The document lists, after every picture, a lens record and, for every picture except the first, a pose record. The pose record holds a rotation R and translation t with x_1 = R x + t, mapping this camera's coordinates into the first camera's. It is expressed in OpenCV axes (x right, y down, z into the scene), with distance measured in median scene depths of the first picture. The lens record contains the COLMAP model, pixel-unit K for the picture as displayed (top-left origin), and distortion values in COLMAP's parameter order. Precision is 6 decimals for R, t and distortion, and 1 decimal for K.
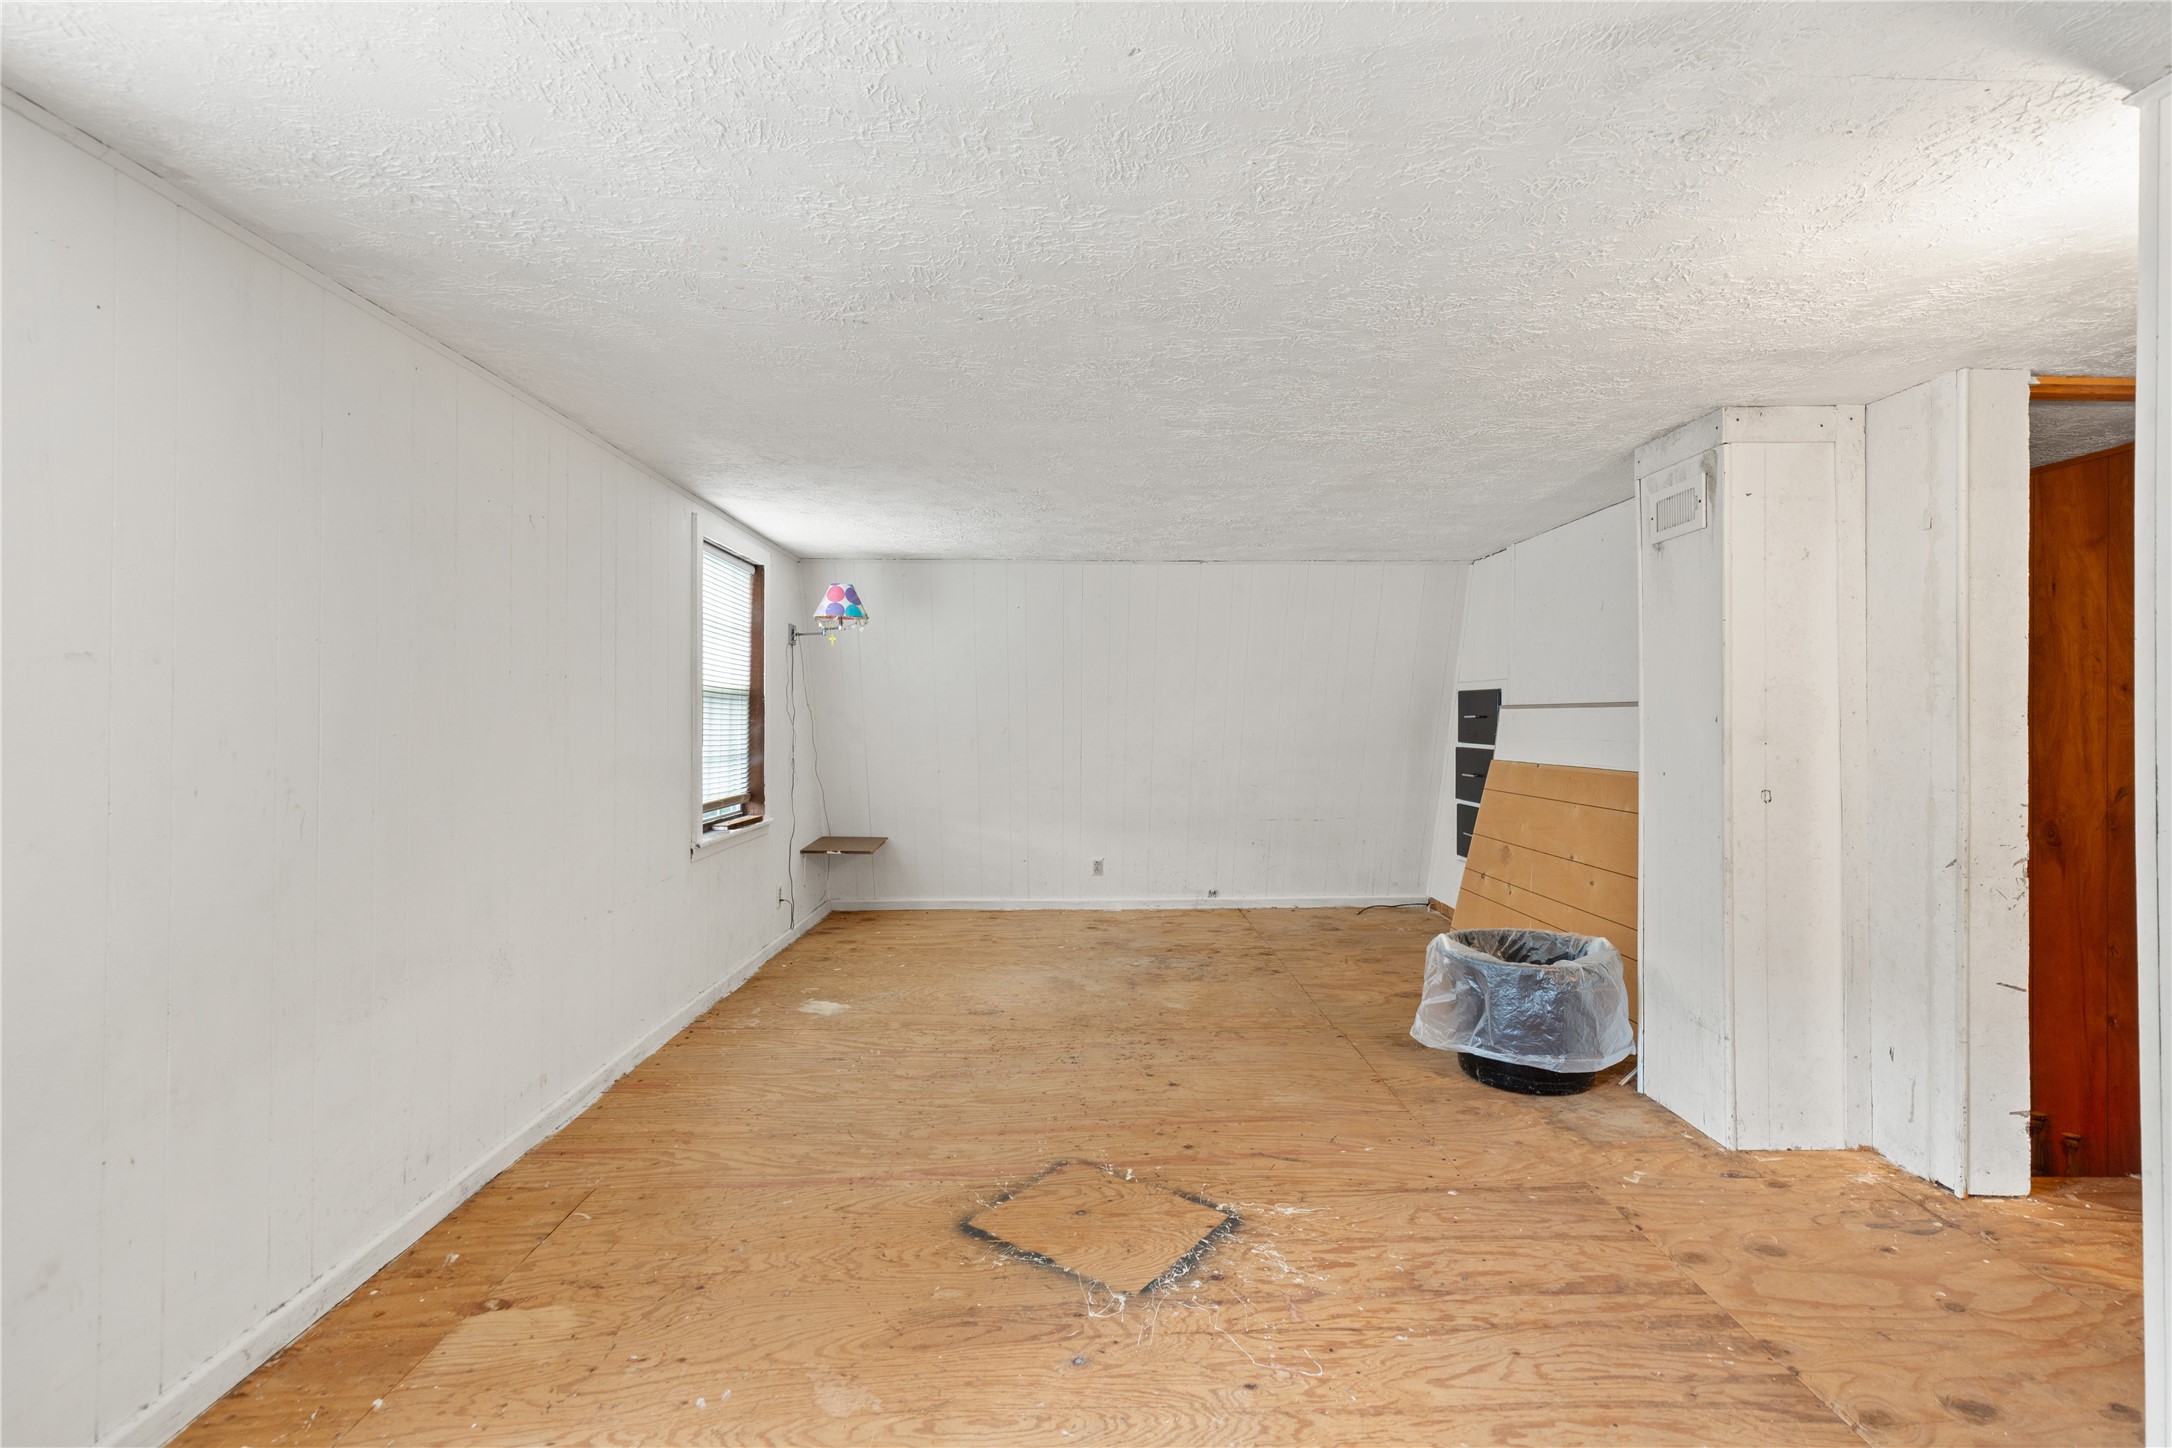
lens RADIAL K [[1007.2, 0, 1075.2], [0, 1007.2, 718.6], [0, 0, 1]] dist [0.002754, -0.001438]
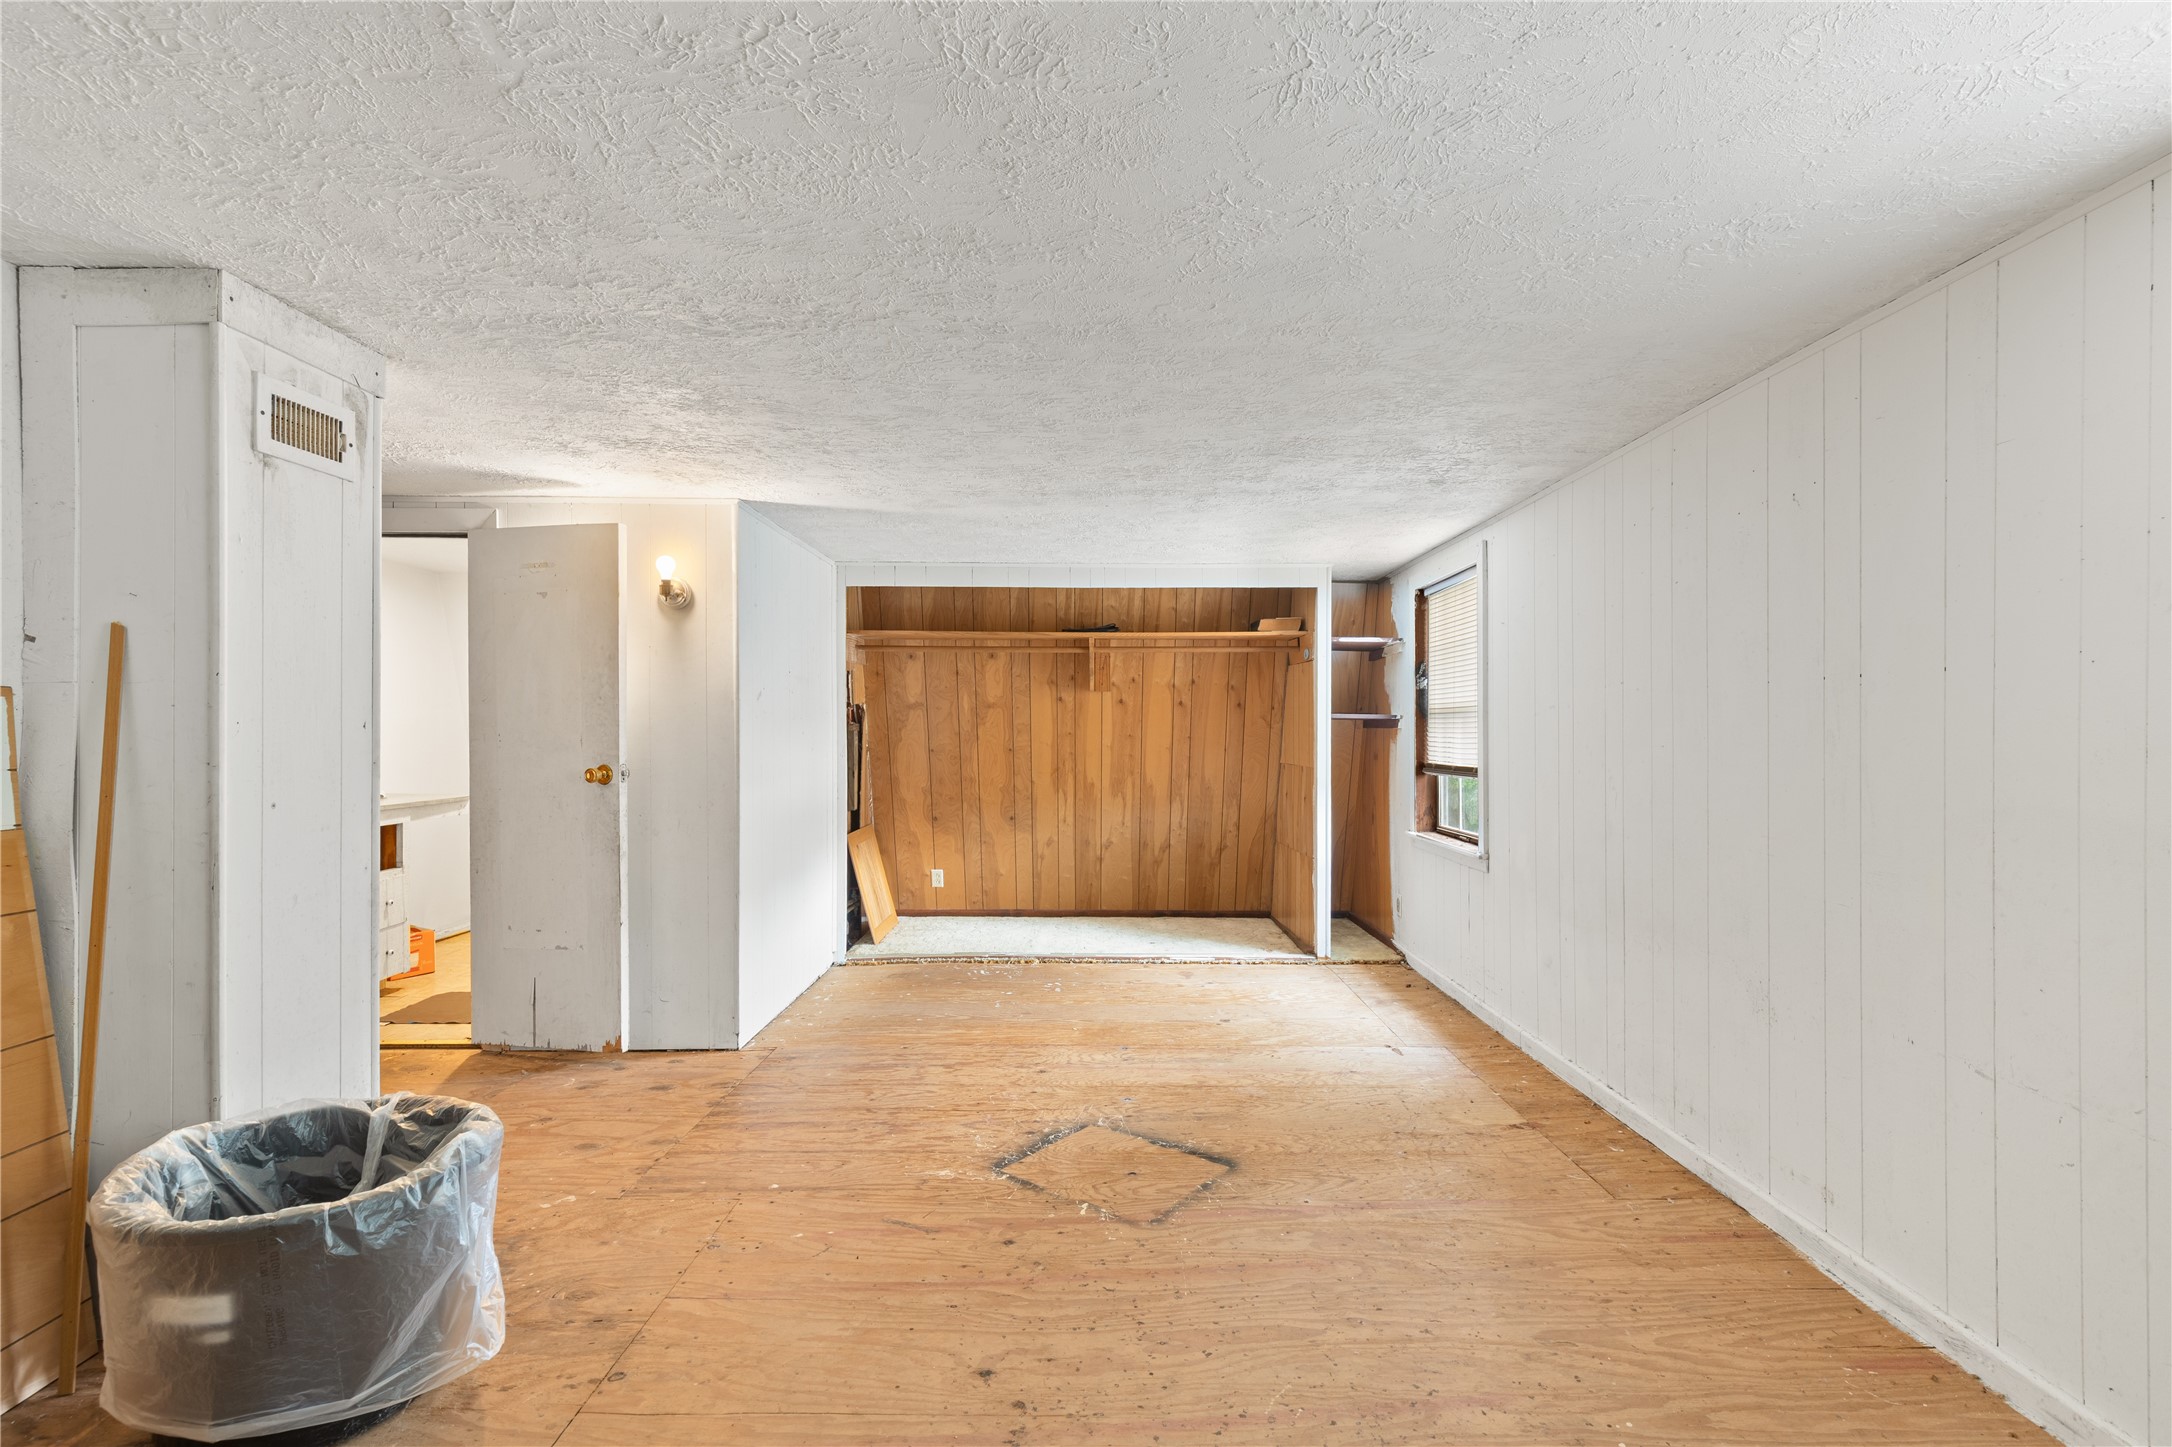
lens RADIAL K [[977.0, 0, 1106.6], [0, 977.0, 721.4], [0, 0, 1]] dist [-0.000301, -0.000915]
pose [[-0.999896, -0.005610, -0.013272, 0.048445], [-0.005474, 0.999933, -0.010231, 0.002266], [0.013329, -0.010157, -0.999860, 1.978946]]
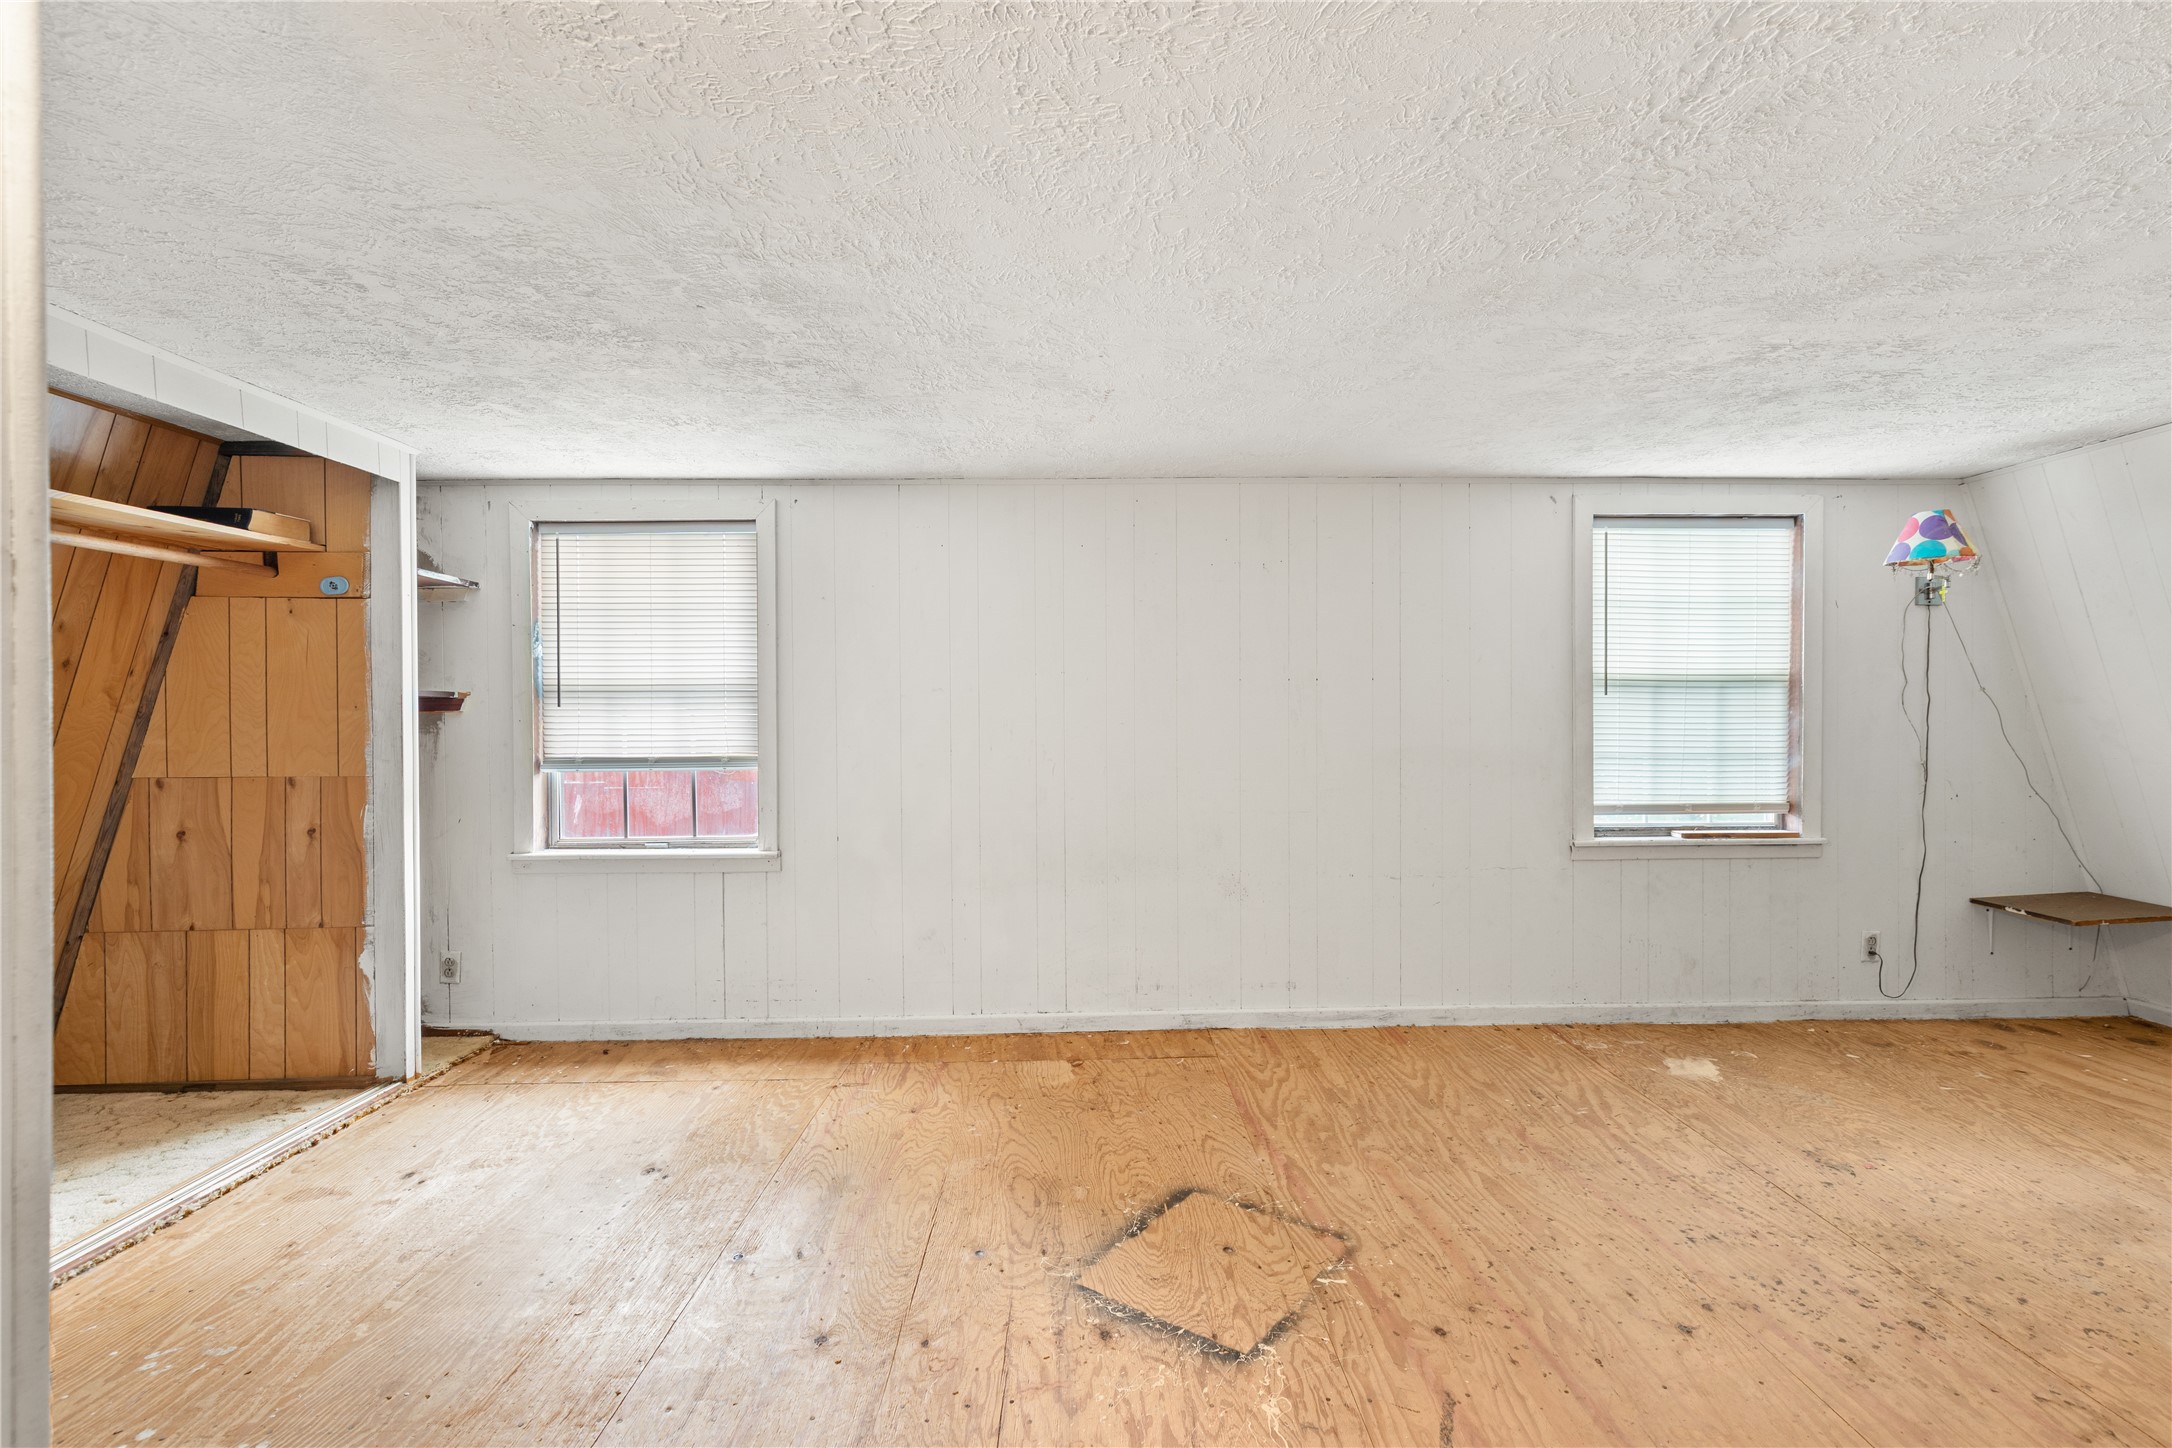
lens RADIAL K [[977.0, 0, 1092.9], [0, 977.0, 721.6], [0, 0, 1]] dist [-0.000301, -0.000915]
pose [[0.001272, 0.006309, -0.999979, 0.846070], [0.004724, 0.999969, 0.006315, 0.003858], [0.999988, -0.004732, 0.001242, 0.834659]]
